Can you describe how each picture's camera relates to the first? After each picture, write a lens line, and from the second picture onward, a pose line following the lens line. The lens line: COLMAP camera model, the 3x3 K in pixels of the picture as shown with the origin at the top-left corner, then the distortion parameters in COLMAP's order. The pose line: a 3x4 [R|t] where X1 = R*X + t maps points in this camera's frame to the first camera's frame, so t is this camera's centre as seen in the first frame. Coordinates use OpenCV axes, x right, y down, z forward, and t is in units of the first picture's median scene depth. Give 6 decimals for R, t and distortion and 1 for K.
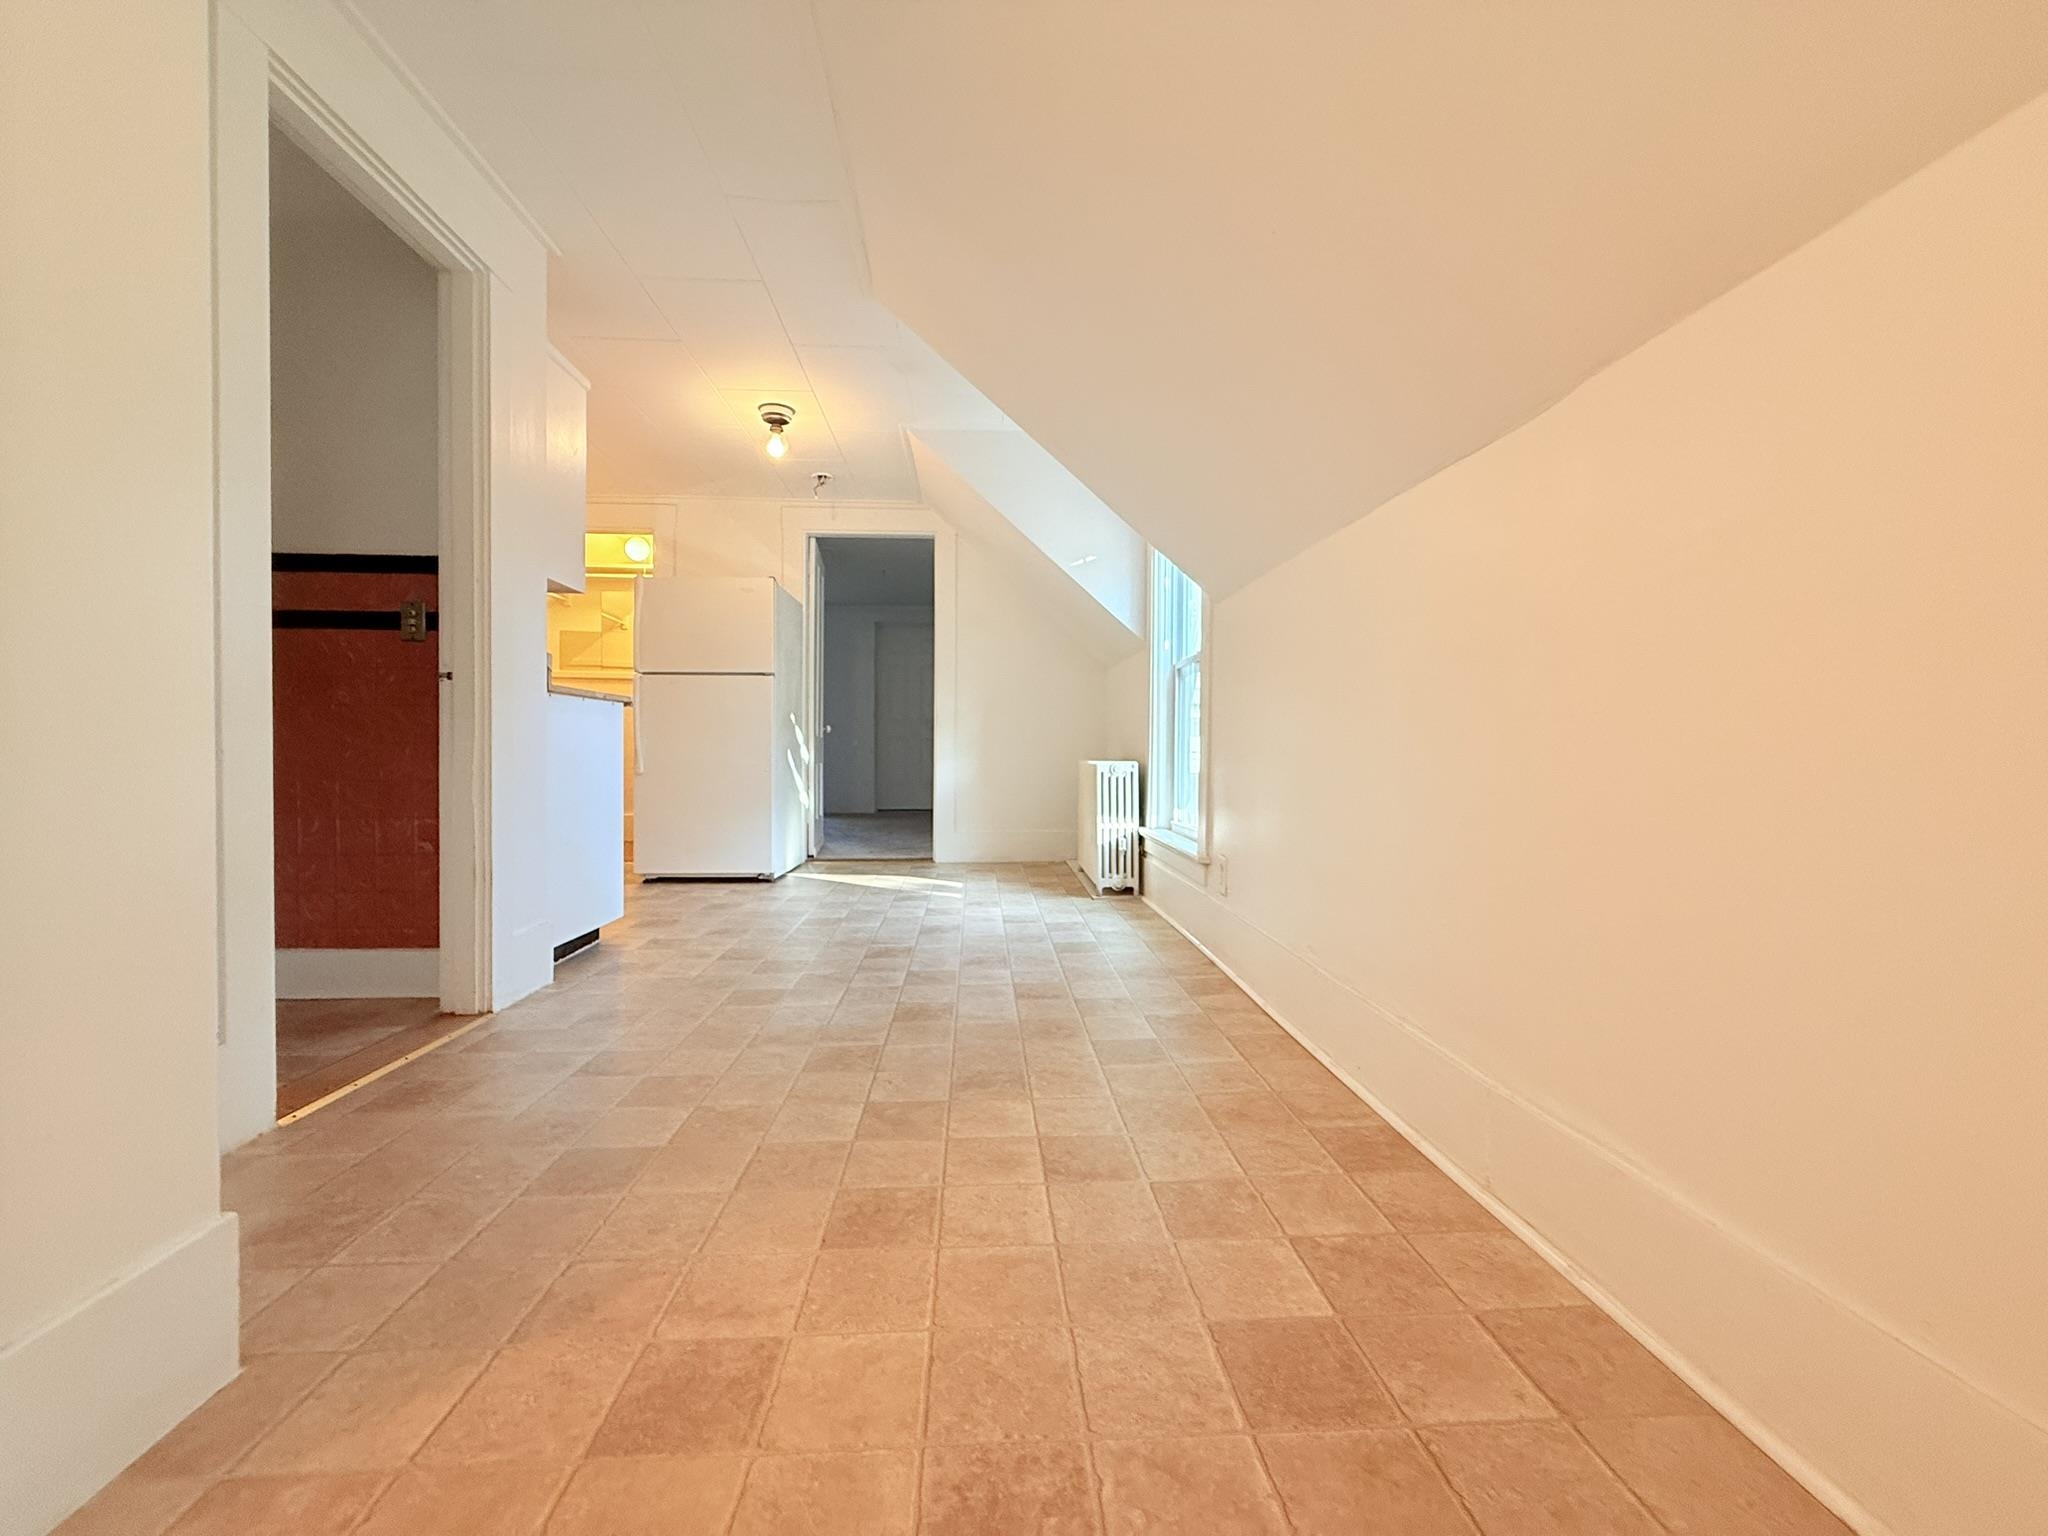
lens RADIAL K [[823.0, 0, 1027.4], [0, 823.0, 762.4], [0, 0, 1]] dist [0.004120, 0.000285]
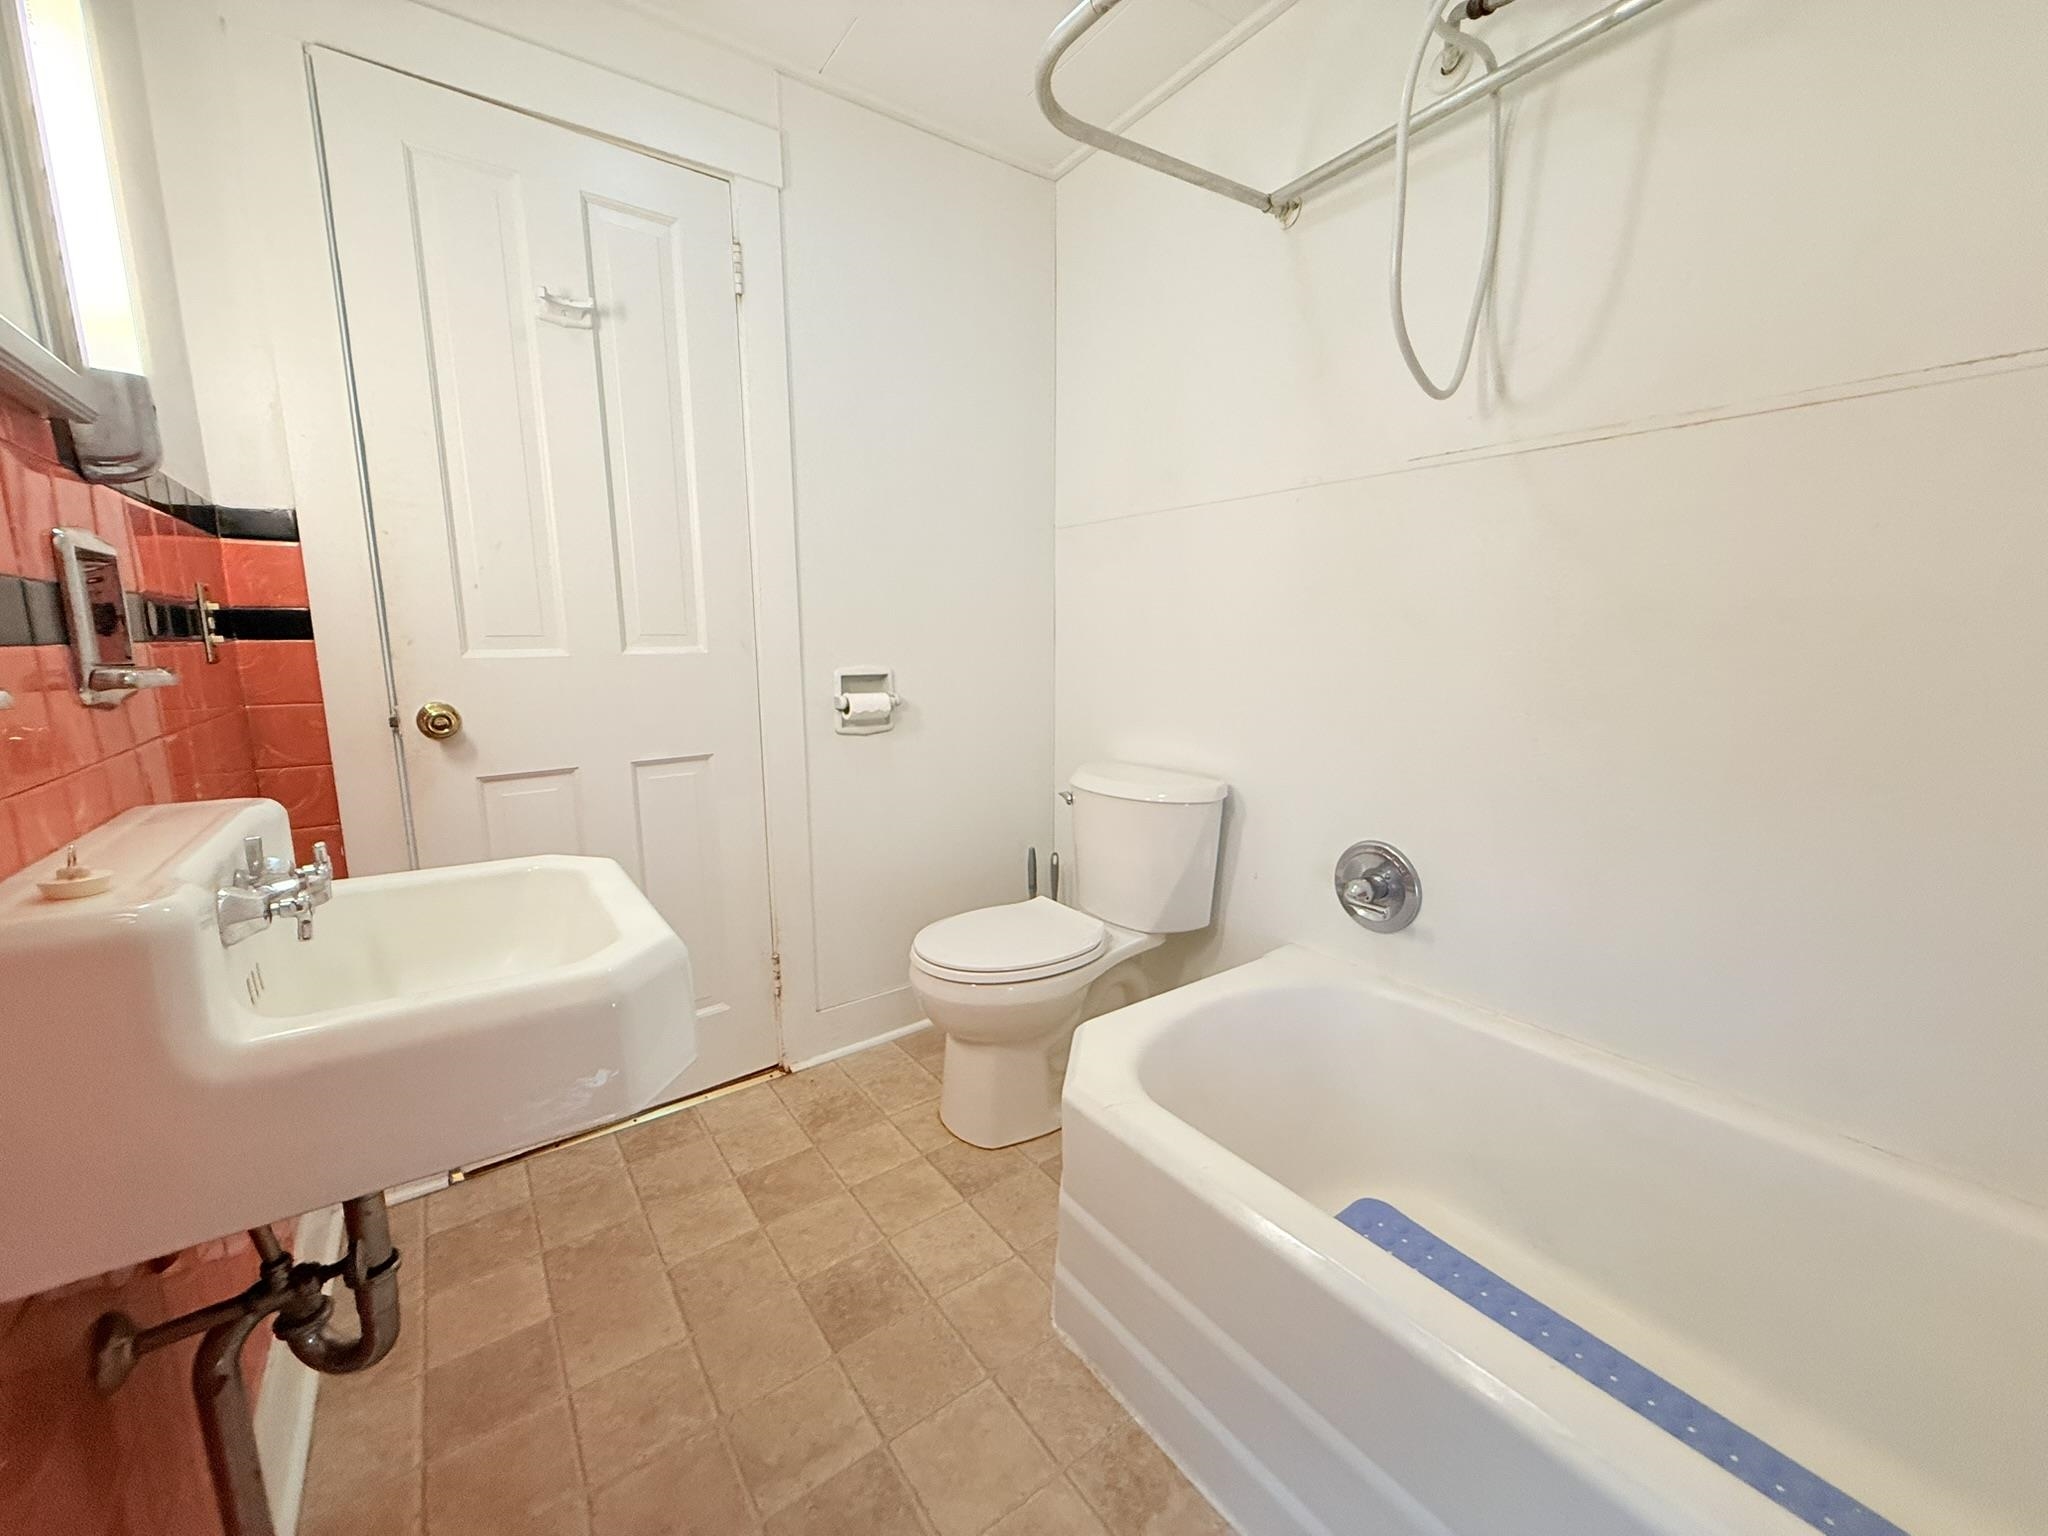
lens RADIAL K [[823.0, 0, 1042.1], [0, 823.0, 765.8], [0, 0, 1]] dist [0.004120, 0.000285]
pose [[0.842533, -0.092766, 0.530597, -0.454053], [0.010138, 0.987615, 0.156570, -0.277613], [-0.538550, -0.126536, 0.833038, 0.058699]]
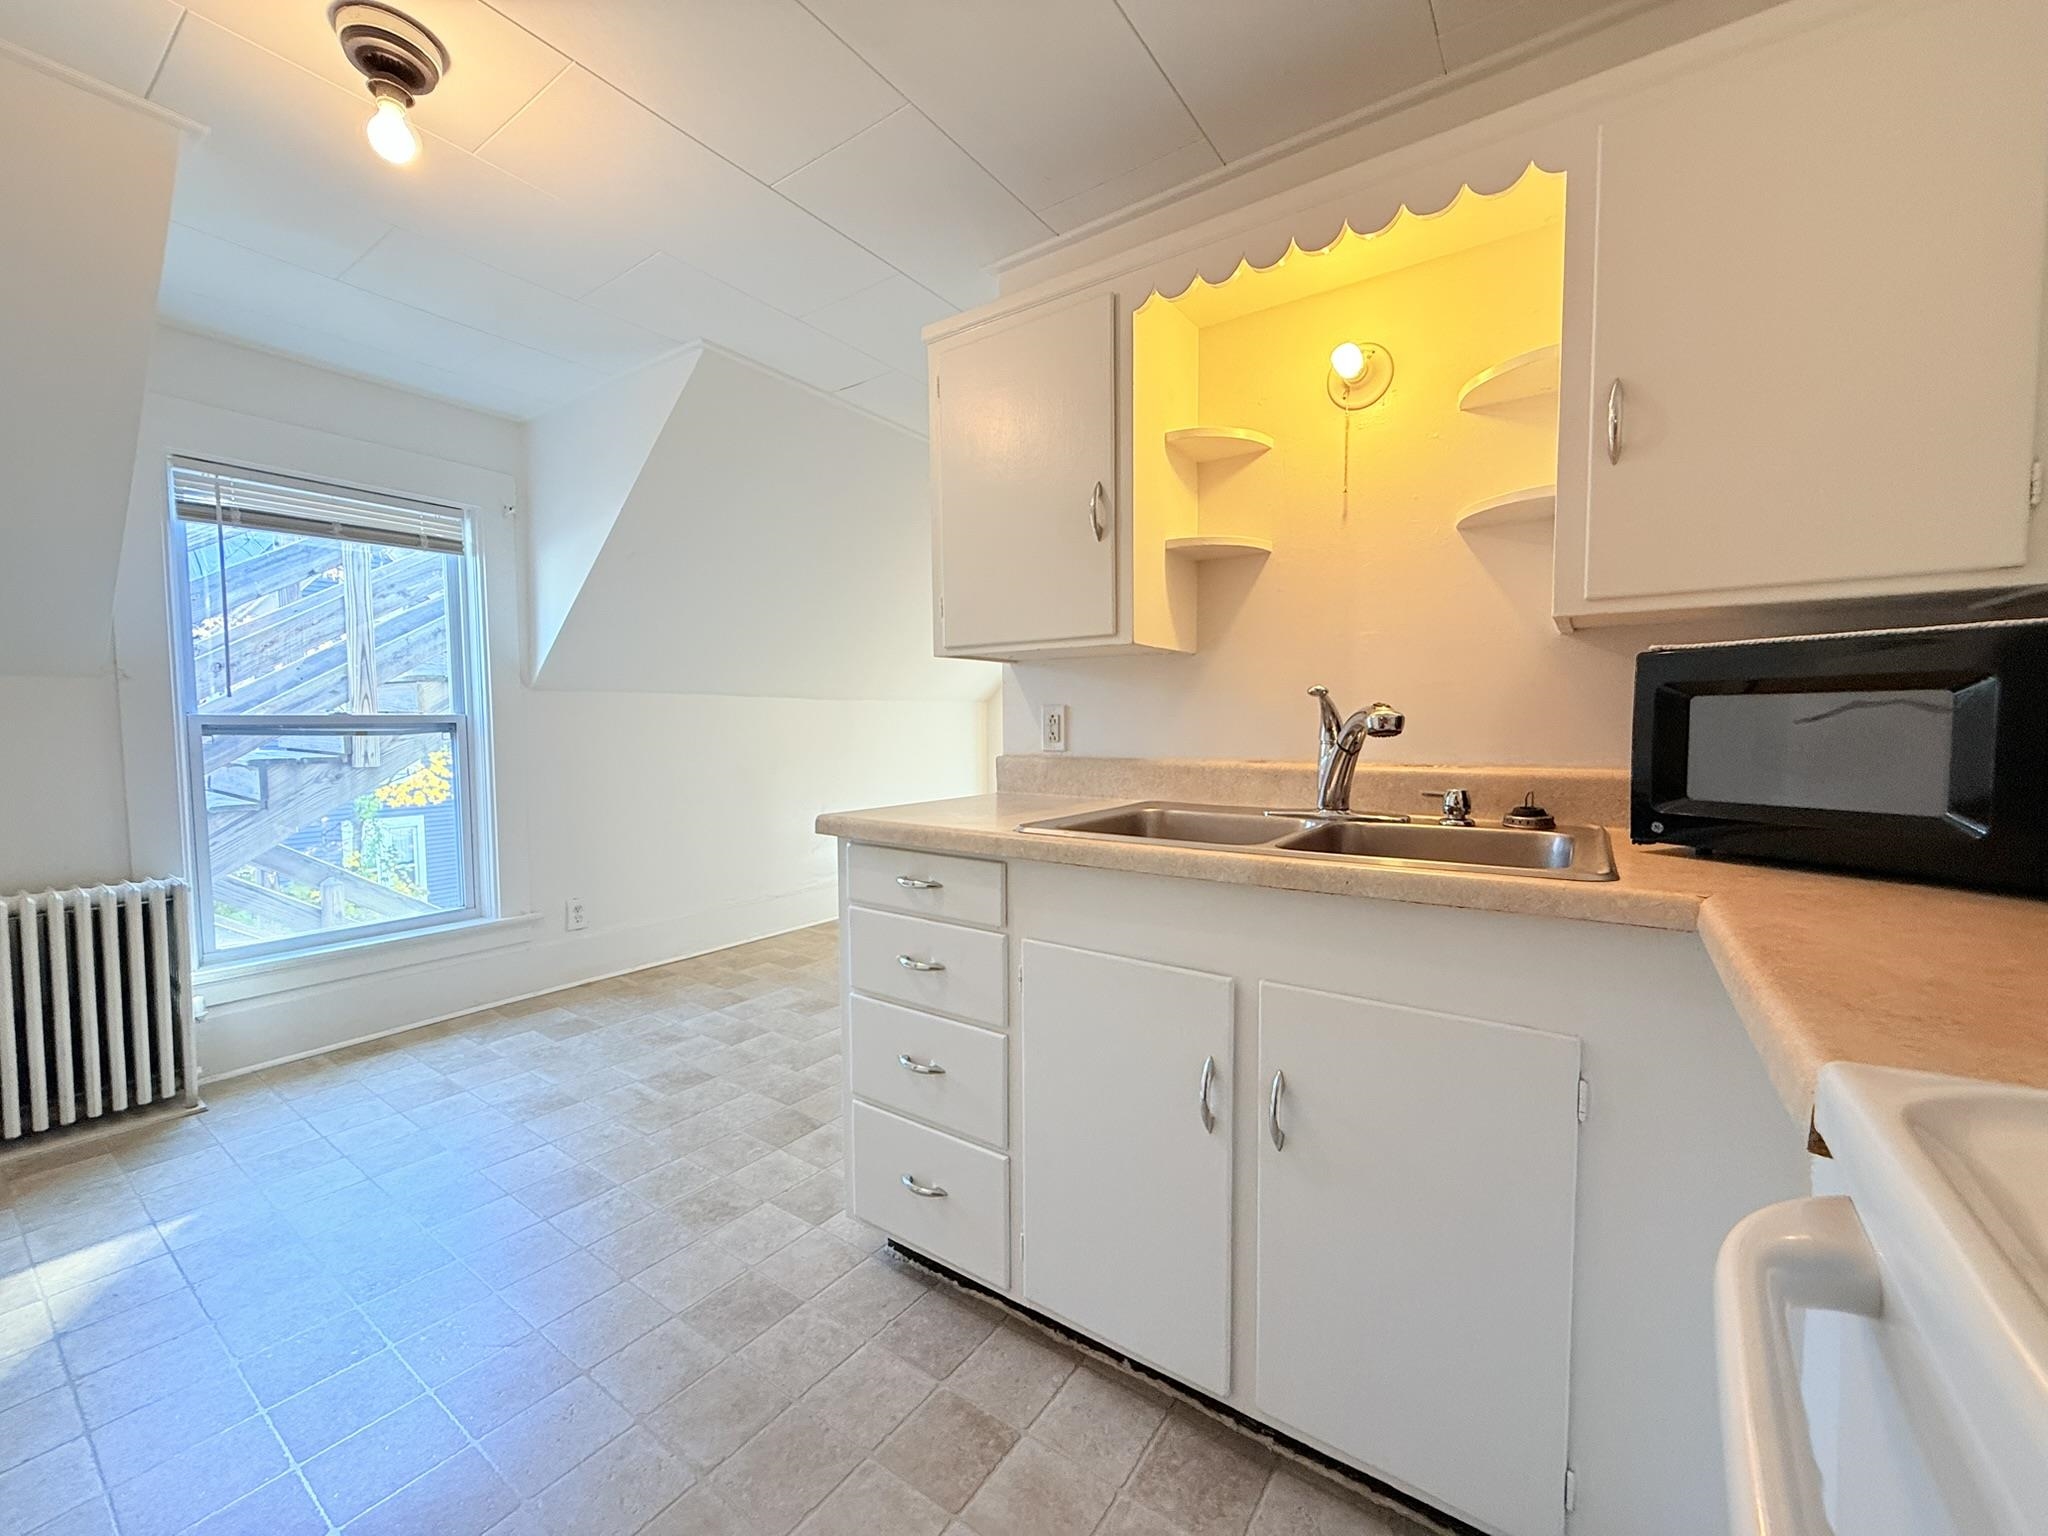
lens RADIAL K [[823.0, 0, 1022.1], [0, 823.0, 762.4], [0, 0, 1]] dist [0.004120, 0.000285]
pose [[-0.779519, -0.028821, 0.625715, -2.092103], [0.012701, 0.998008, 0.061793, -0.307138], [-0.626250, 0.056116, -0.777600, 2.378702]]
